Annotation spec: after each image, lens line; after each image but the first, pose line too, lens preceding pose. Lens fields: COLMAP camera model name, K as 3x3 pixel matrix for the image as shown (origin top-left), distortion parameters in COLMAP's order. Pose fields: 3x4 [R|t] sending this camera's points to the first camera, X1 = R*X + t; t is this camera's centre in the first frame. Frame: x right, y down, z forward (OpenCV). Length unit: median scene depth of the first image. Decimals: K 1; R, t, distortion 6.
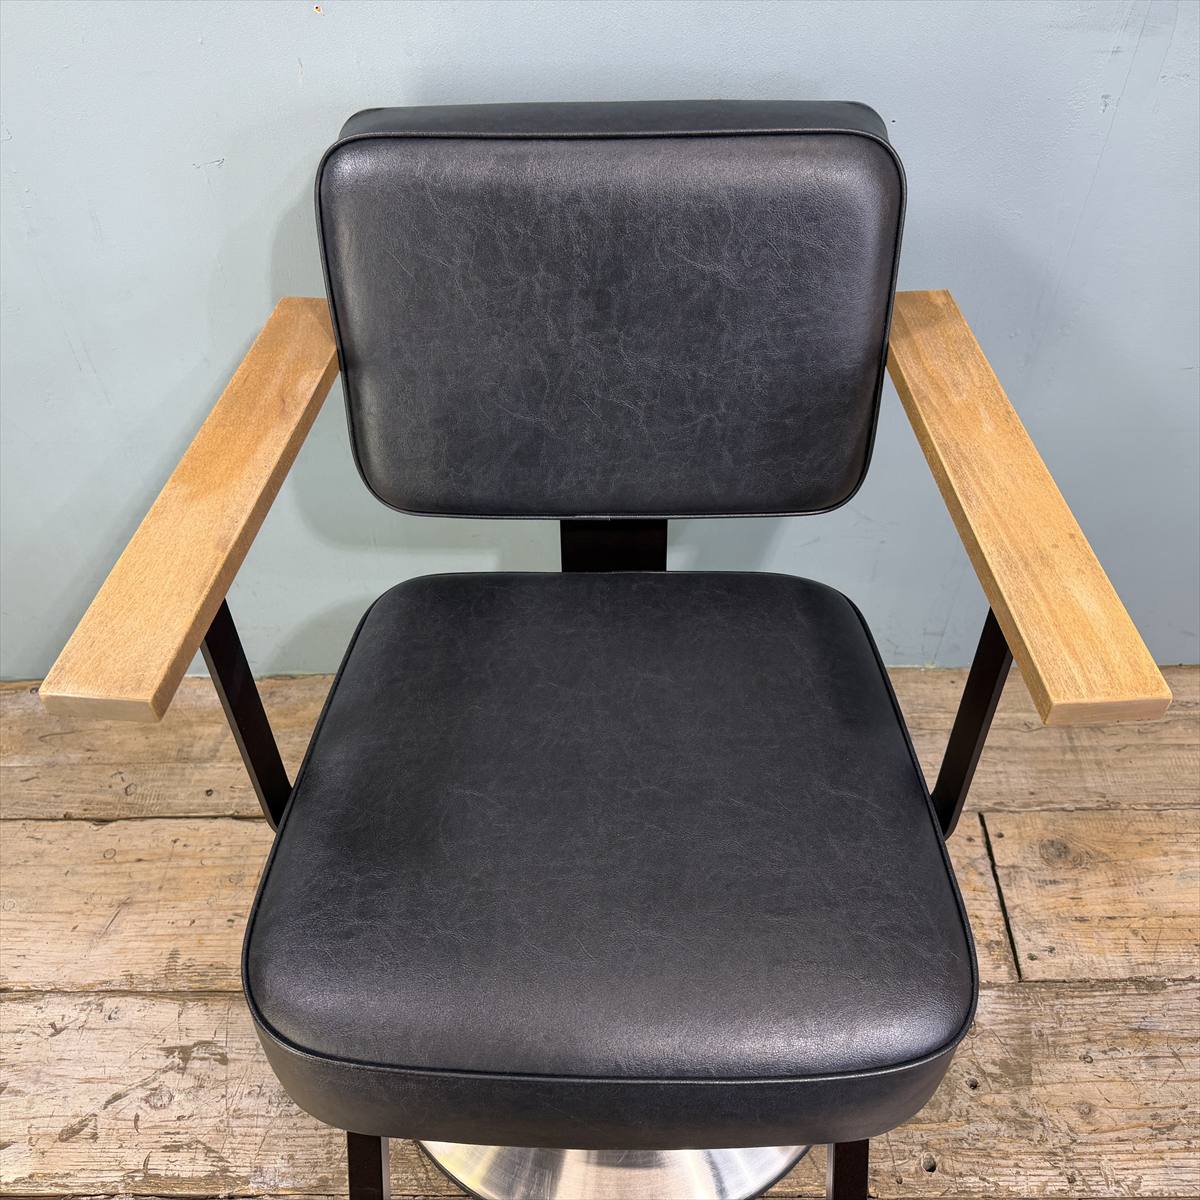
lens RADIAL K [[1150.2, 0, 594.3], [0, 1150.2, 604.4], [0, 0, 1]] dist [0.000292, -0.007095]
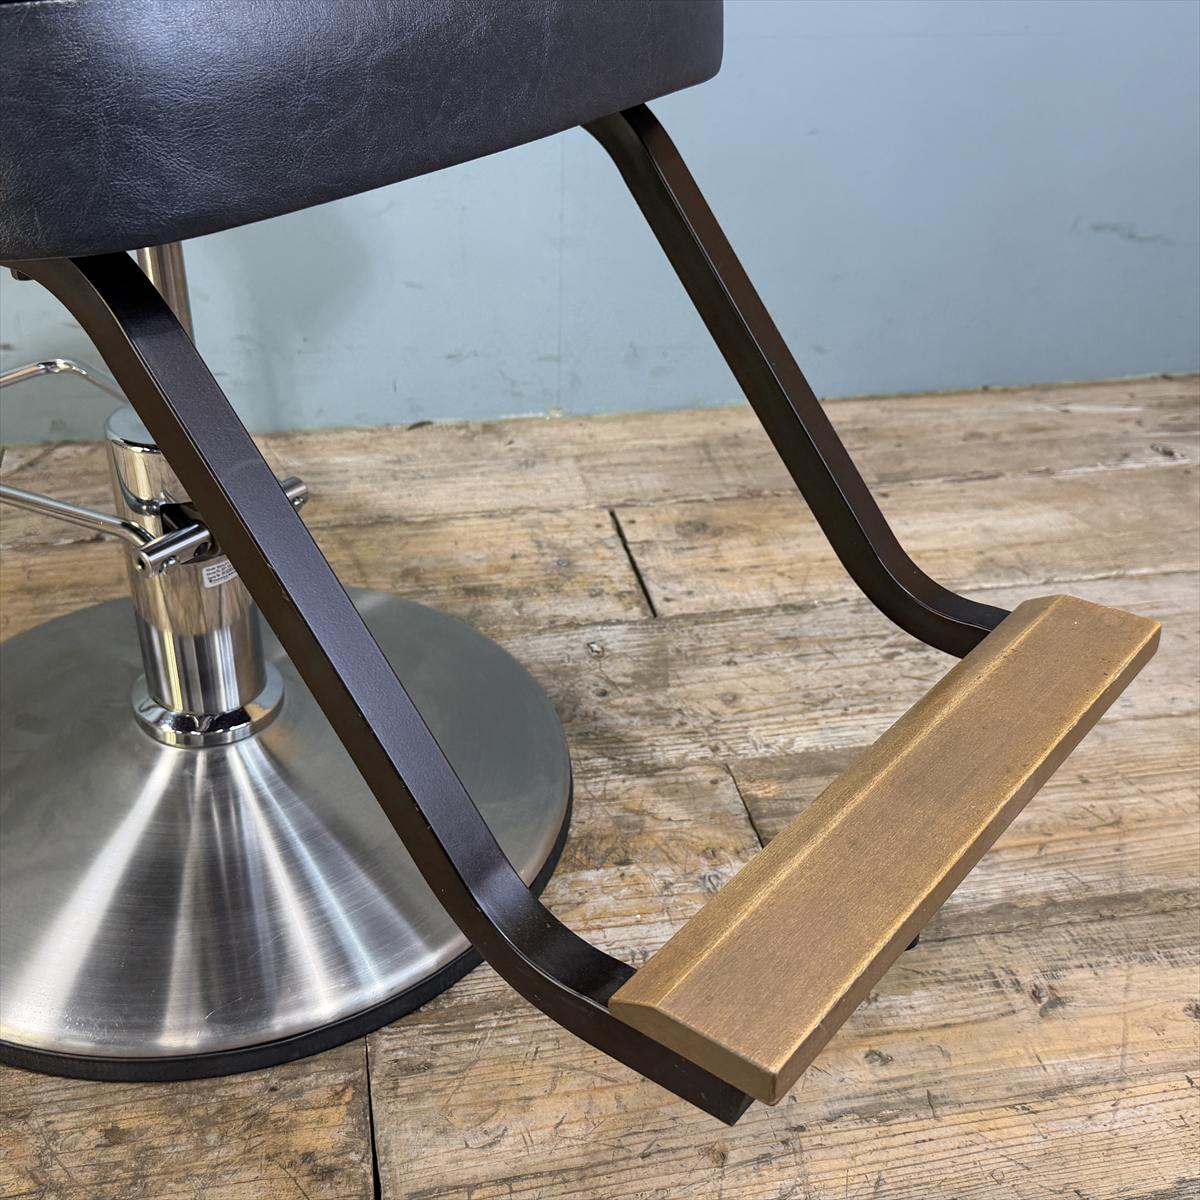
lens RADIAL K [[1454.4, 0, 591.7], [0, 1454.4, 603.1], [0, 0, 1]] dist [0.193445, -0.441305]
pose [[0.979020, -0.062269, 0.194016, 0.121241], [0.116440, 0.952349, -0.281909, 0.661416], [-0.167217, 0.298586, 0.939619, -0.019527]]
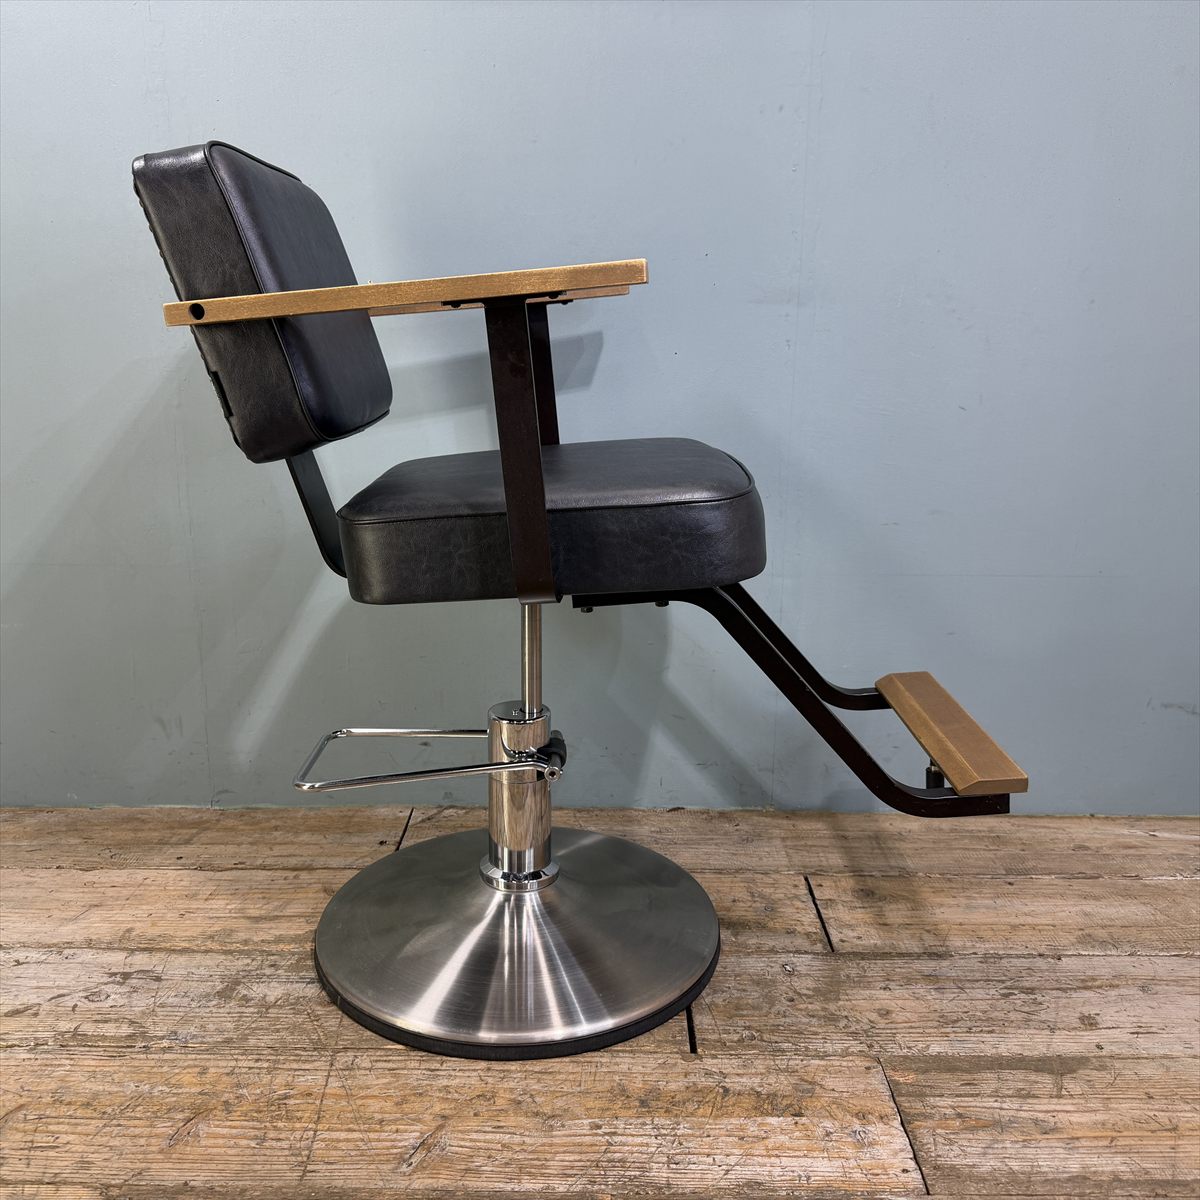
lens RADIAL K [[1155.0, 0, 589.9], [0, 1155.0, 598.3], [0, 0, 1]] dist [0.047879, -0.094539]
pose [[0.999396, 0.034442, 0.004636, 0.104337], [-0.025144, 0.808677, -0.587715, 0.800400], [-0.023991, 0.587244, 0.809054, -0.209086]]
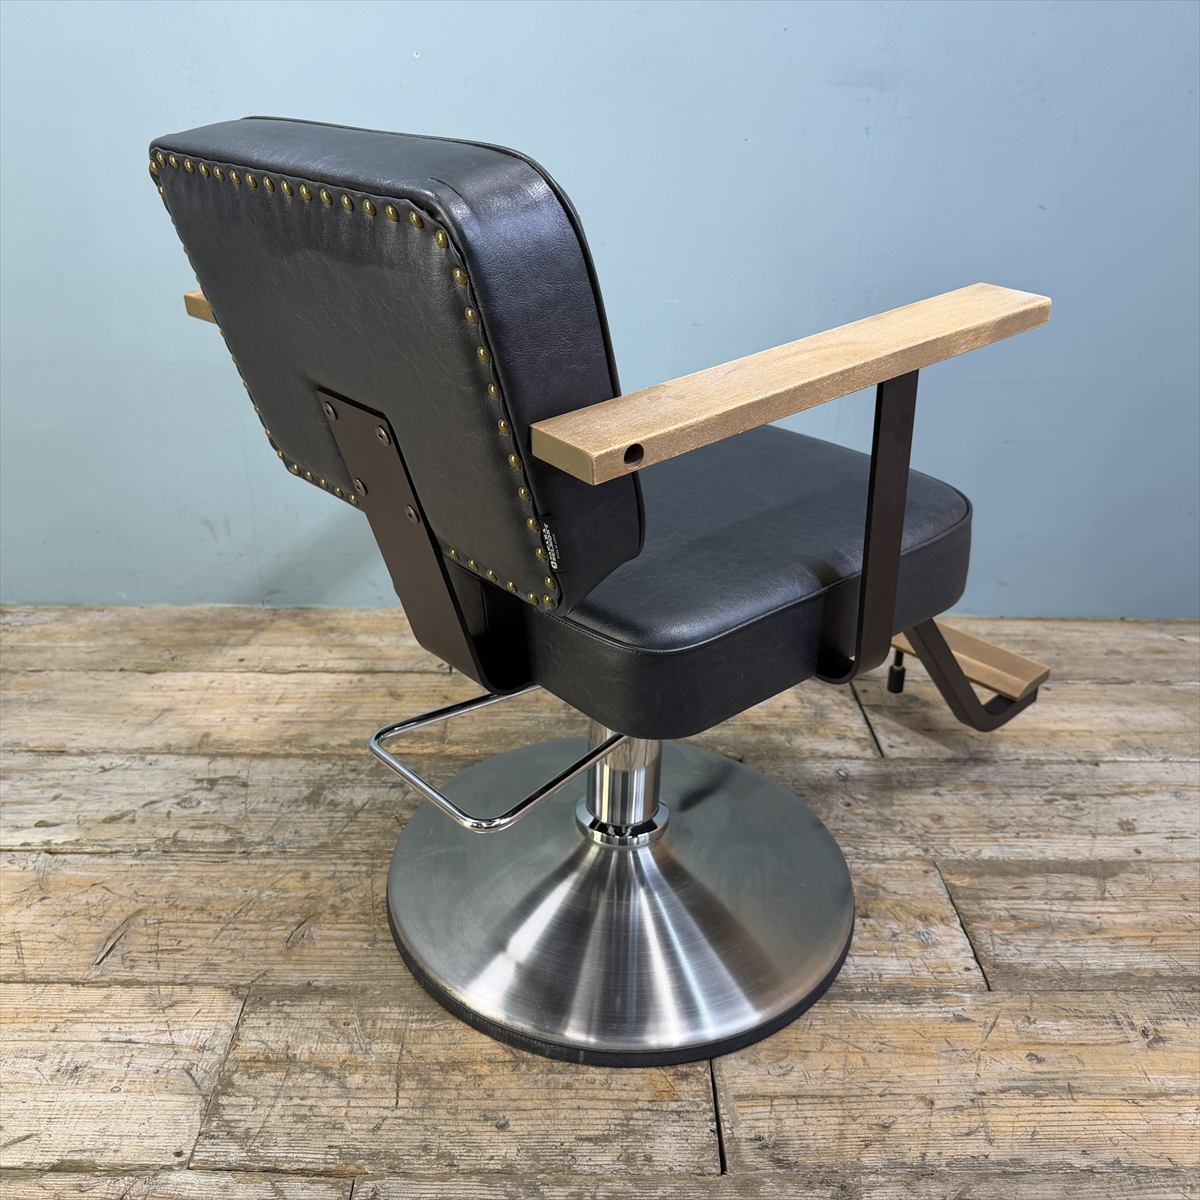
lens RADIAL K [[1144.0, 0, 589.4], [0, 1144.0, 599.9], [0, 0, 1]] dist [0.171615, -0.421074]
pose [[0.998557, 0.037342, 0.038588, -0.010406], [-0.018802, 0.916264, -0.400133, 0.733331], [-0.050299, 0.398830, 0.915644, -0.241294]]
